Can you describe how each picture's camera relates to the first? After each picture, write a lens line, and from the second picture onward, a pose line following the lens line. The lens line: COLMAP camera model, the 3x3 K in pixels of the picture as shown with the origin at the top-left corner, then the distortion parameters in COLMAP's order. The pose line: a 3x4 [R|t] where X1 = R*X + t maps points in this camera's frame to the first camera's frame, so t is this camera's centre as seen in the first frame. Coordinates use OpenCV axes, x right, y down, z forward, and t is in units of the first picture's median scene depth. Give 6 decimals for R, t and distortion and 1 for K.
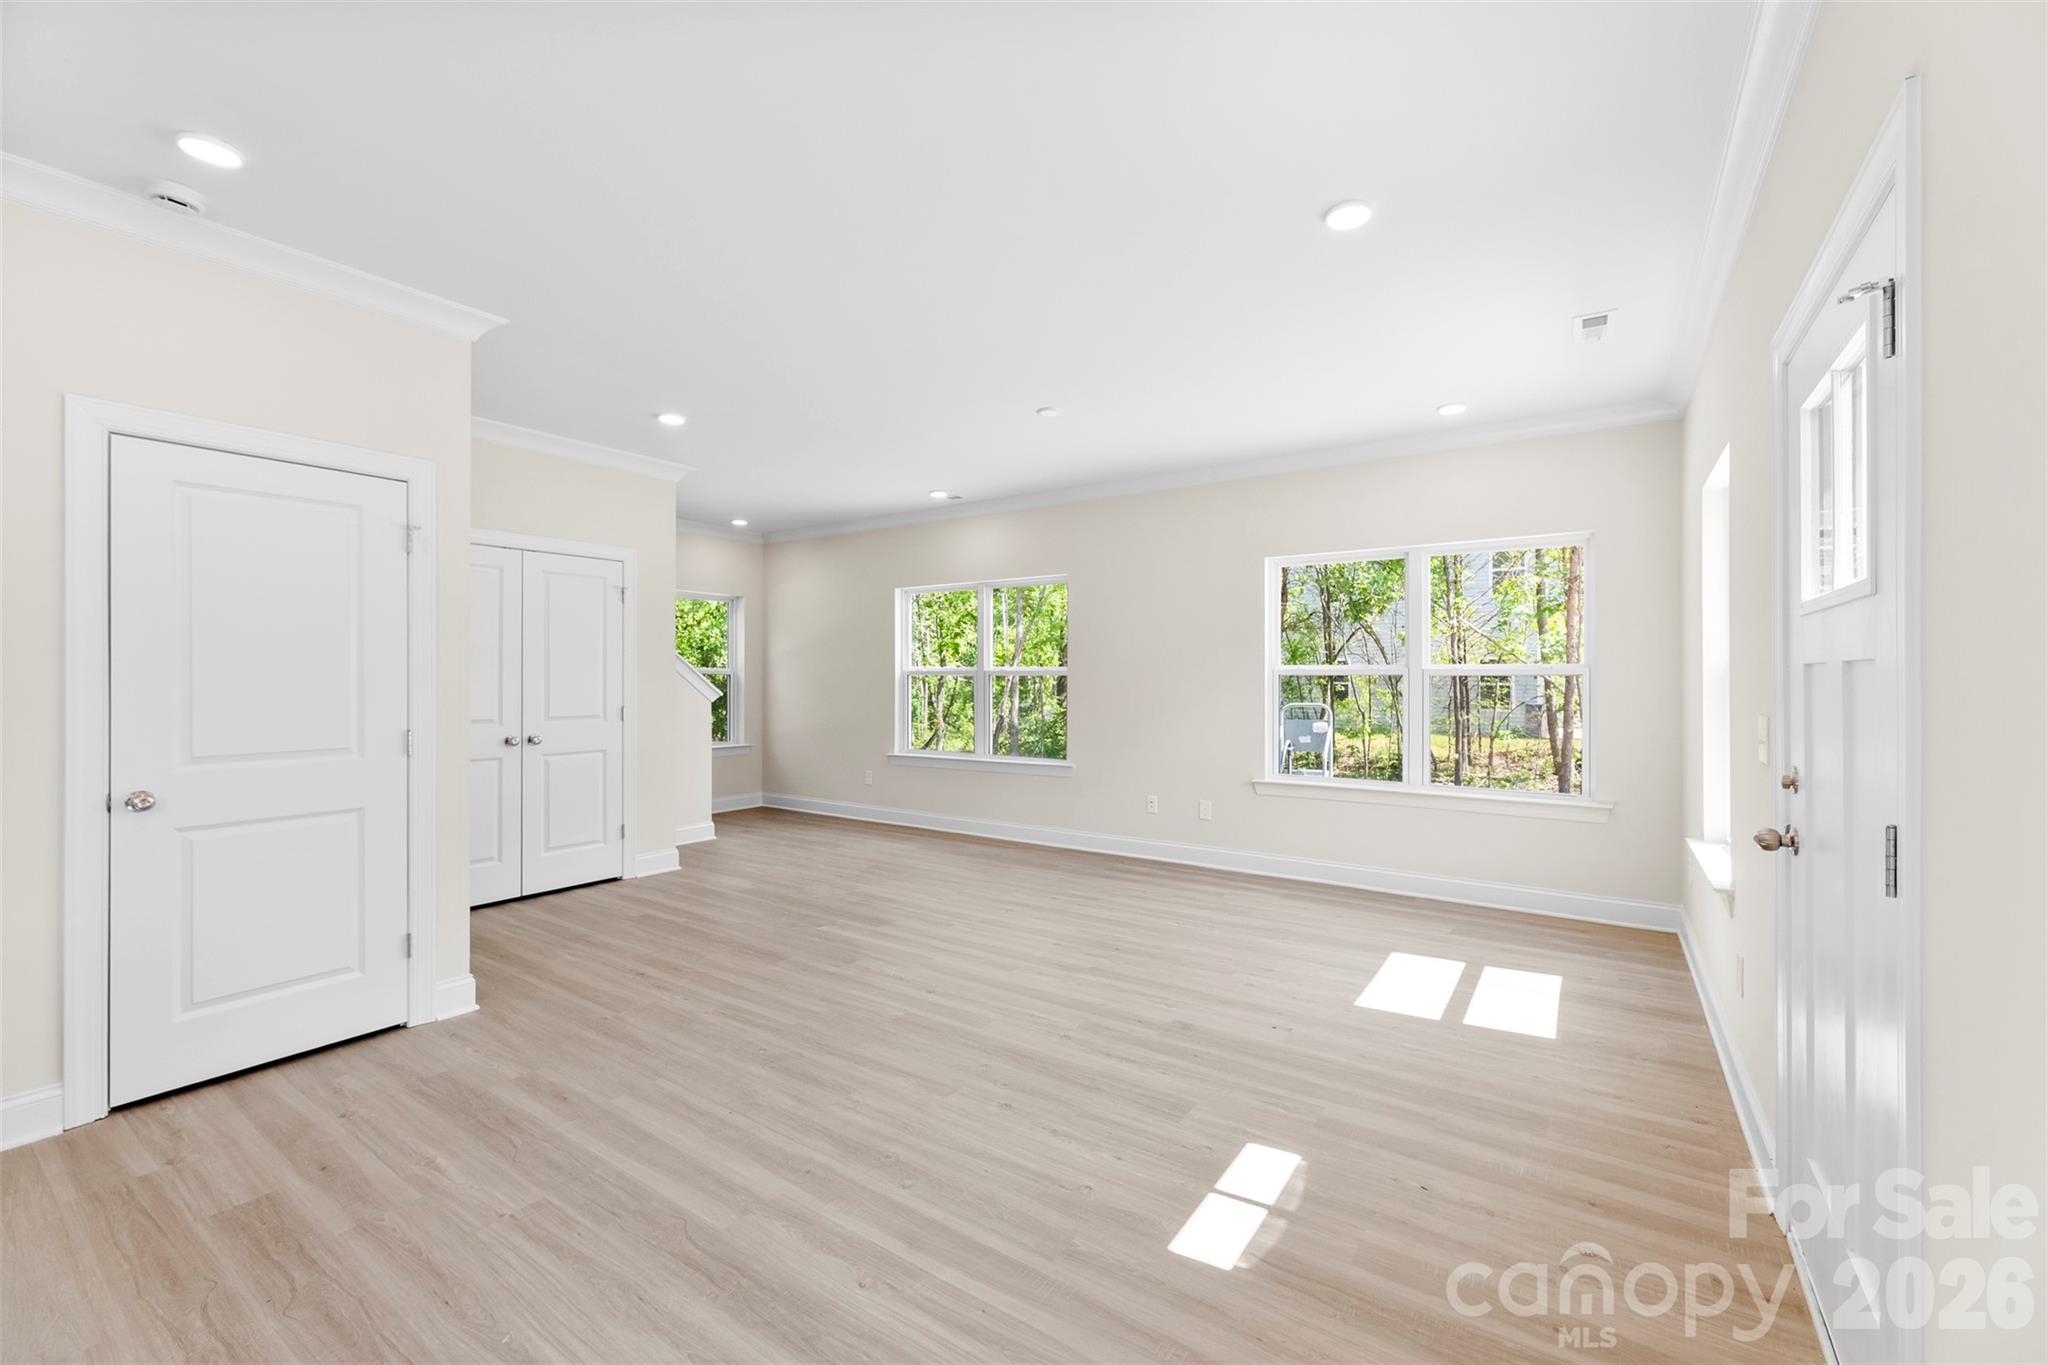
lens RADIAL K [[800.8, 0, 1022.9], [0, 800.8, 675.9], [0, 0, 1]] dist [-0.003391, -0.000504]
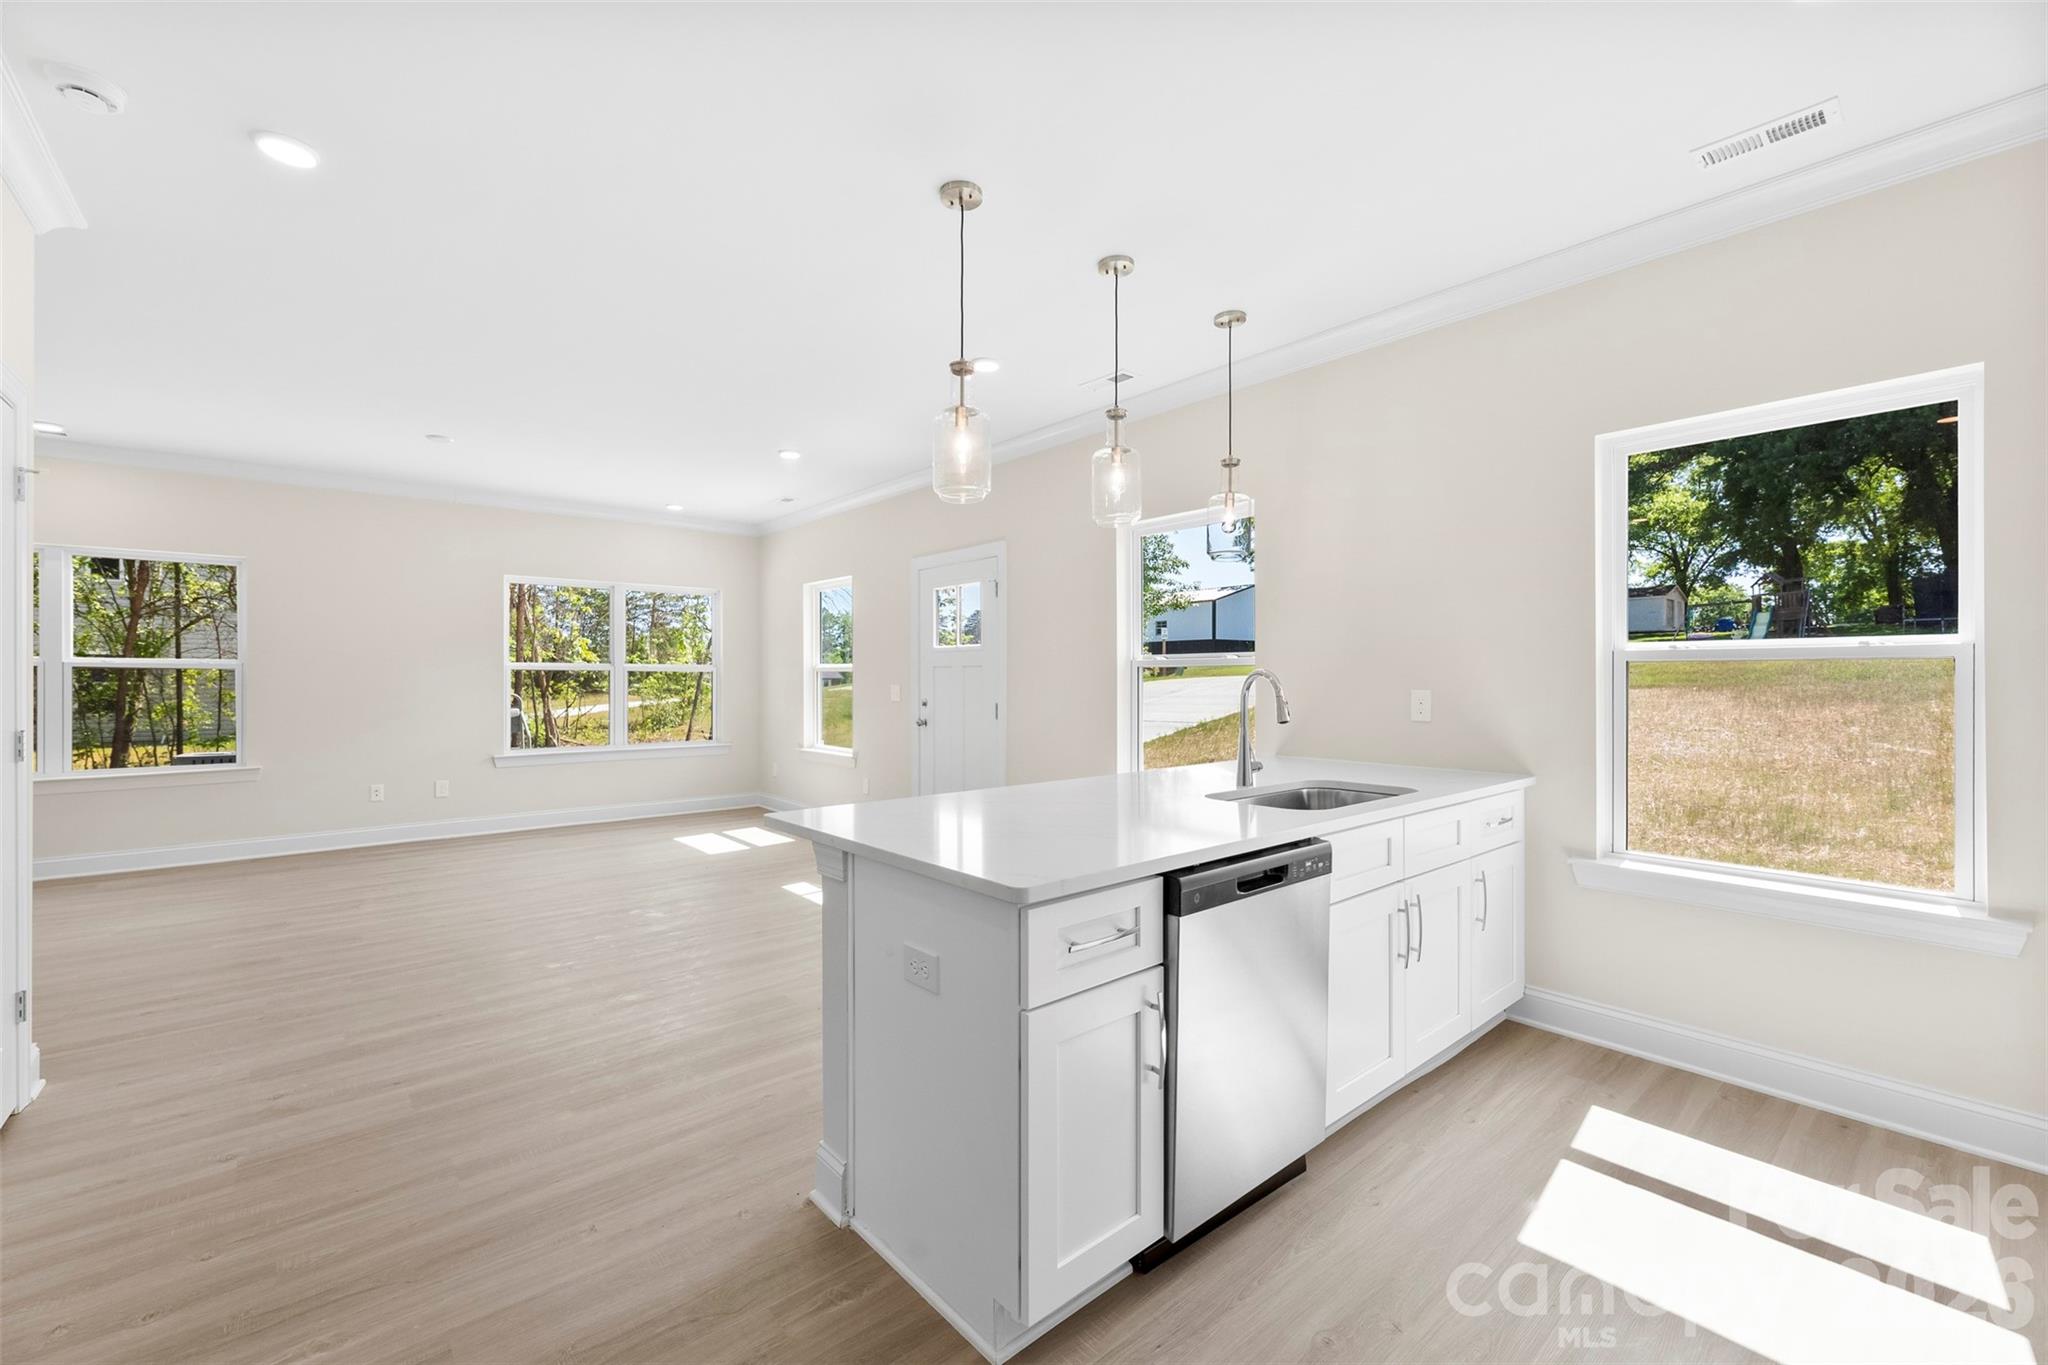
lens RADIAL K [[841.8, 0, 1021.0], [0, 841.8, 679.0], [0, 0, 1]] dist [-0.000125, -0.000095]
pose [[0.243136, 0.001235, 0.969991, -0.930967], [-0.009094, 0.999958, 0.001006, 0.006738], [-0.969950, -0.009066, 0.243137, -0.095230]]
